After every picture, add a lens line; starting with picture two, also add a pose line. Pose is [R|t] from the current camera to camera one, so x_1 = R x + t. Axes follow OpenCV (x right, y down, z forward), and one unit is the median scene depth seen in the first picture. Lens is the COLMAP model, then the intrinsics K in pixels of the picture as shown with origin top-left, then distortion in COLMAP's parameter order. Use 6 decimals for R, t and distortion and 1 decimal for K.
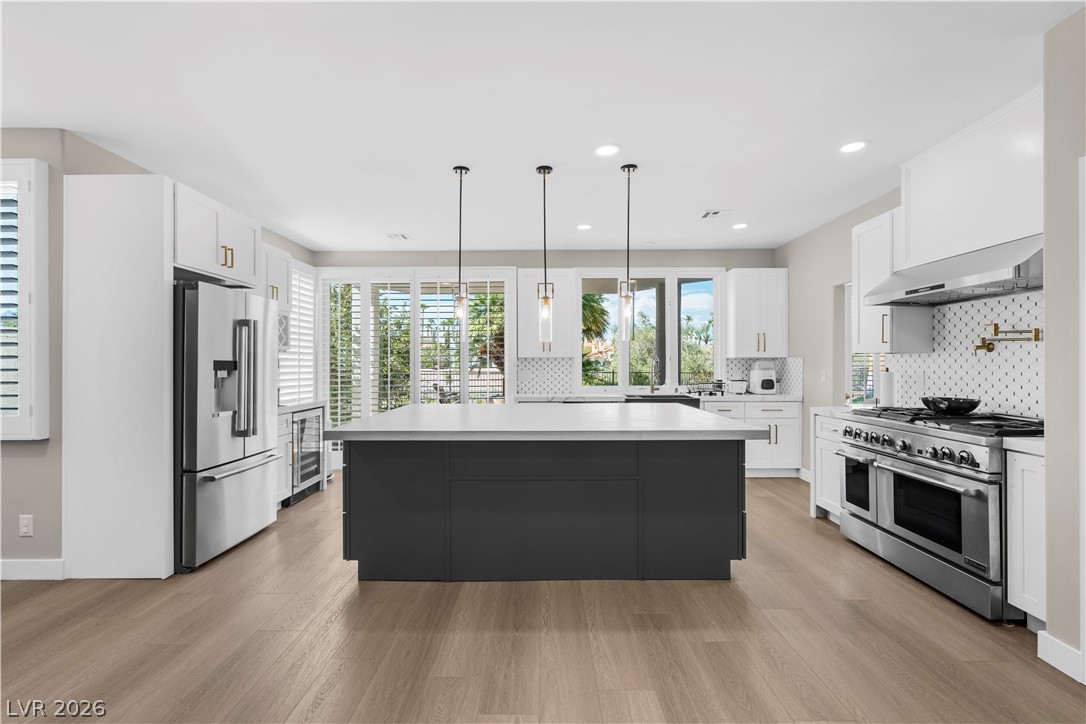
lens RADIAL K [[489.3, 0, 541.2], [0, 489.3, 361.5], [0, 0, 1]] dist [-0.004121, 0.000241]
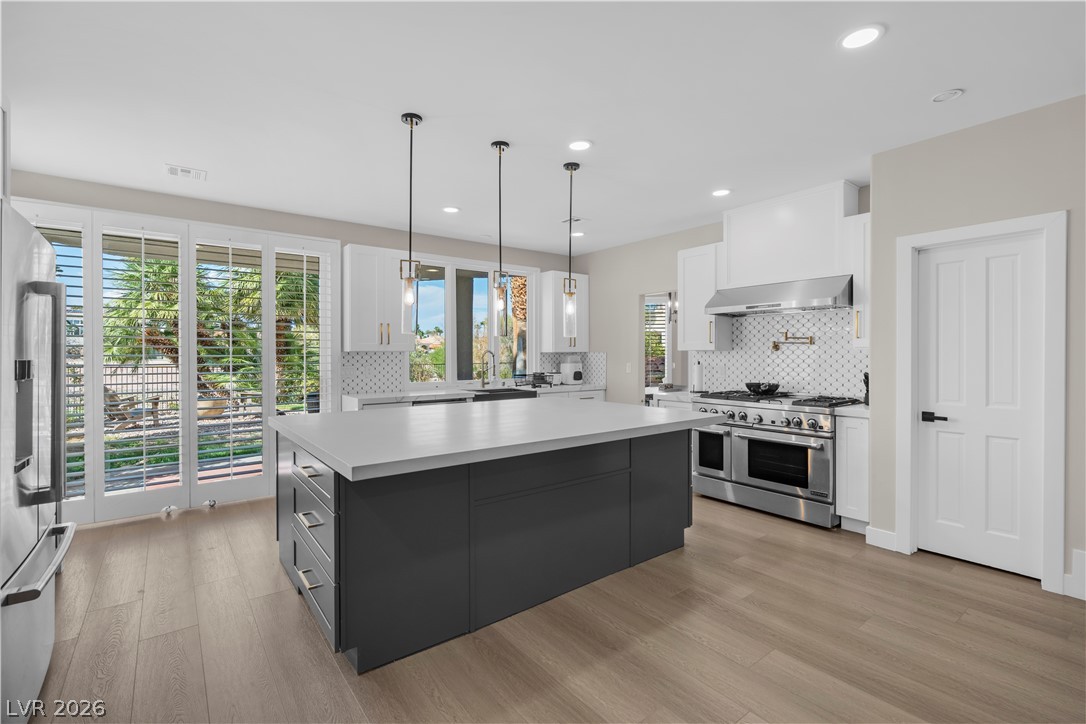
lens RADIAL K [[490.0, 0, 544.3], [0, 490.0, 356.3], [0, 0, 1]] dist [-0.001127, 0.000157]
pose [[0.786640, -0.002080, 0.617409, -0.488136], [-0.002849, 0.999971, 0.006998, -0.010077], [-0.617406, -0.007264, 0.786612, 0.236875]]
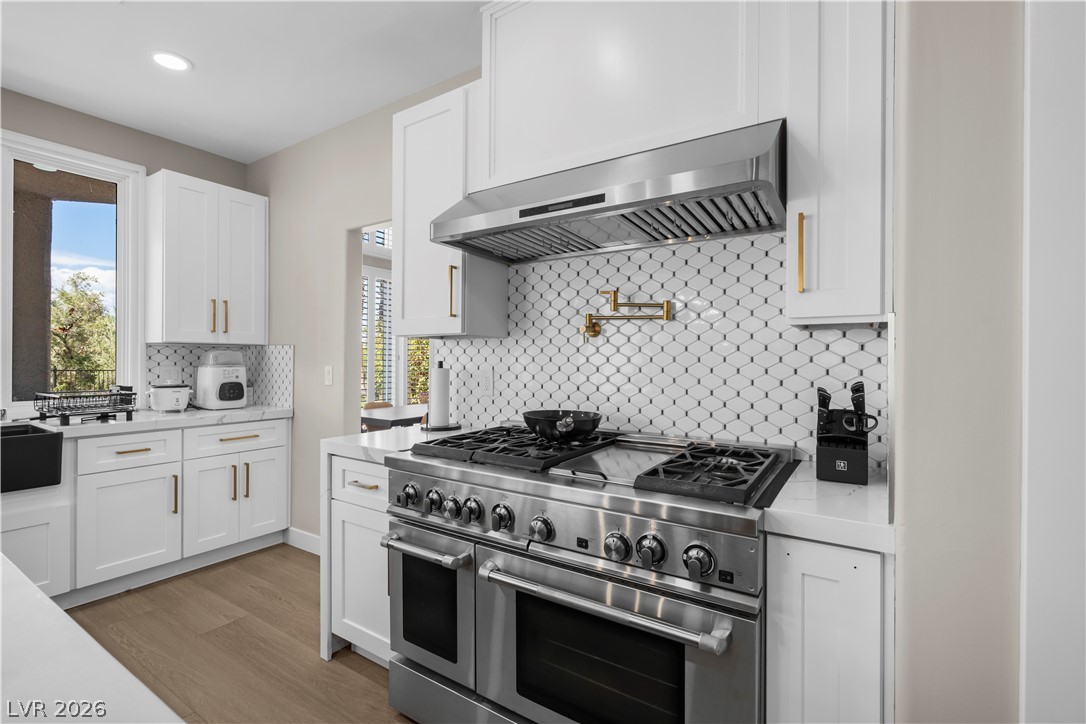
lens RADIAL K [[489.3, 0, 541.2], [0, 489.3, 361.5], [0, 0, 1]] dist [-0.004121, 0.000241]
pose [[0.545282, 0.001183, 0.838252, 0.294384], [-0.009380, 0.999945, 0.004691, 0.010029], [-0.838200, -0.010421, 0.545263, 0.623243]]
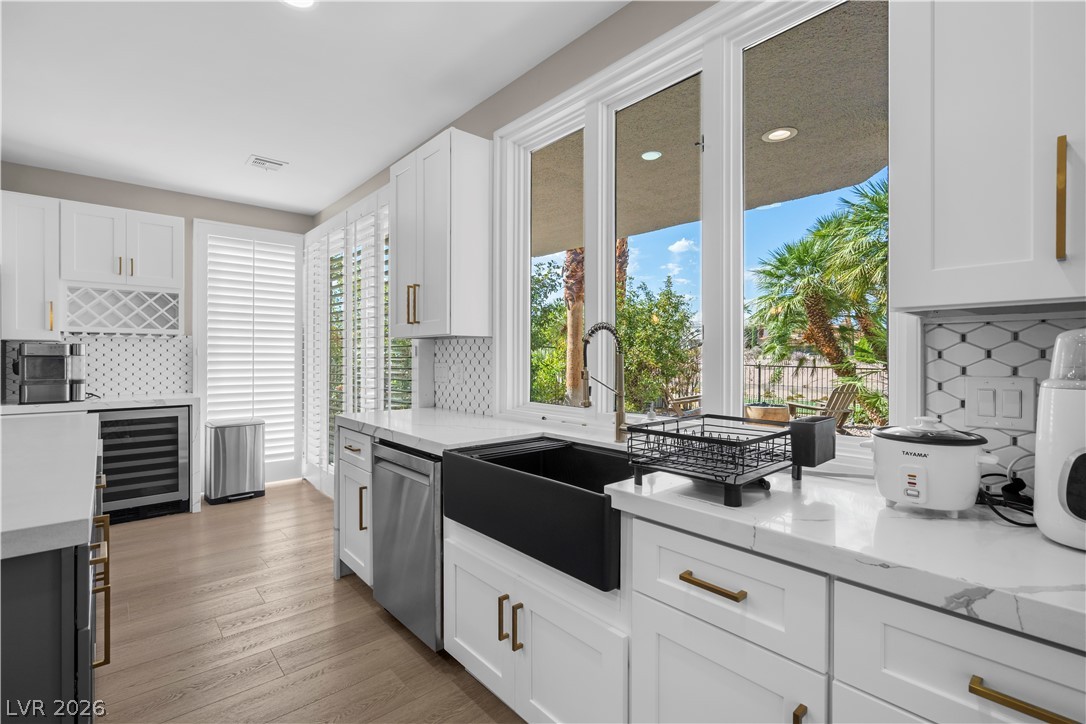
lens RADIAL K [[494.4, 0, 542.4], [0, 494.4, 357.5], [0, 0, 1]] dist [0.000724, 0.000244]
pose [[0.665831, 0.005239, -0.746084, 0.728555], [0.000598, 0.999971, 0.007556, 0.013530], [0.746102, -0.005477, 0.665809, 1.257815]]
